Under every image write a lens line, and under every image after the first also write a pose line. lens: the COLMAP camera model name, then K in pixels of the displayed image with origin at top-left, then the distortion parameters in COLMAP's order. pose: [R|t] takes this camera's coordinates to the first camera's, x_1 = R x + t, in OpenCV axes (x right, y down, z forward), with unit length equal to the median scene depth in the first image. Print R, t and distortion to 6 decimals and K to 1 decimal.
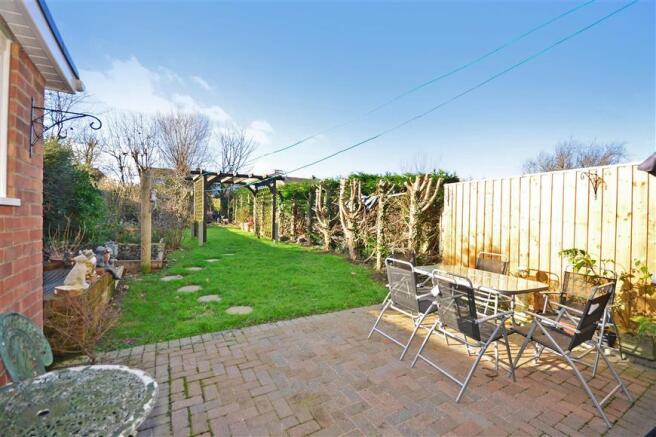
lens RADIAL K [[300.8, 0, 327.1], [0, 300.8, 218.1], [0, 0, 1]] dist [0.003034, 0.000624]
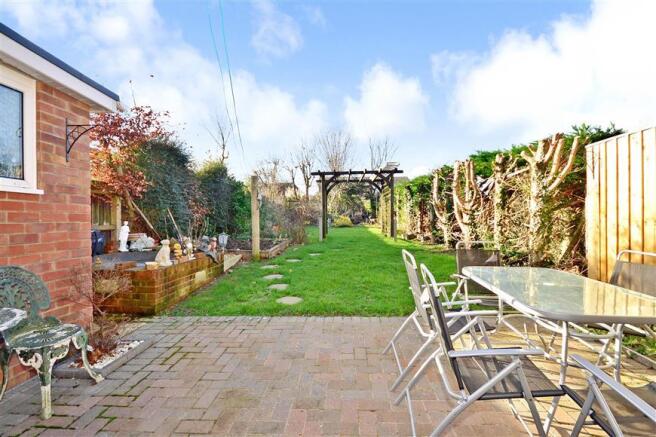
lens RADIAL K [[300.8, 0, 329.6], [0, 300.8, 218.3], [0, 0, 1]] dist [0.003034, 0.000624]
pose [[0.835104, -0.027642, -0.549398, 0.269898], [0.022224, 0.999617, -0.016513, 0.037554], [0.549644, 0.001580, 0.835398, 0.166365]]
